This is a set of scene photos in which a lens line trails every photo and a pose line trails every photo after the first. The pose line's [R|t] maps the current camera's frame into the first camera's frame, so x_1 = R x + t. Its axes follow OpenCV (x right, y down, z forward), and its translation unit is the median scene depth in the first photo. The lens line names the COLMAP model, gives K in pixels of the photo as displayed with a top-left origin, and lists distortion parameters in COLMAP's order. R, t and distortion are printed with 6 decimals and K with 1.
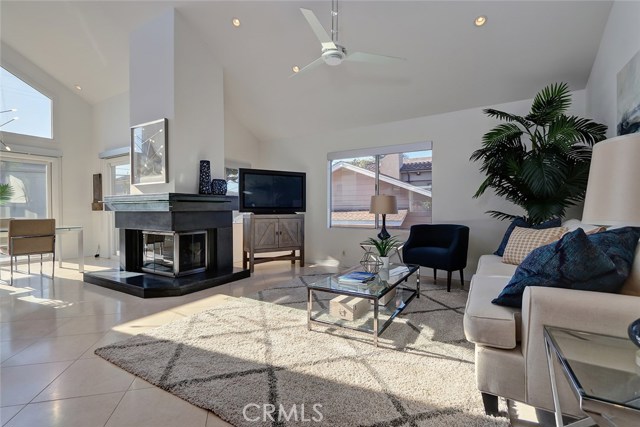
lens RADIAL K [[302.9, 0, 315.5], [0, 302.9, 213.8], [0, 0, 1]] dist [-0.000644, 0.001282]
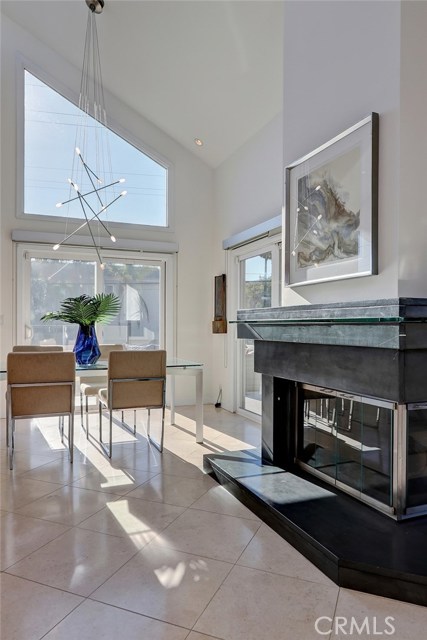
lens RADIAL K [[440.0, 0, 218.6], [0, 440.0, 332.1], [0, 0, 1]] dist [-0.012568, -0.003225]
pose [[0.821019, 0.013650, -0.570737, -0.295812], [-0.015852, 0.999874, 0.001111, -0.021067], [0.570680, 0.008135, 0.821132, 0.367258]]
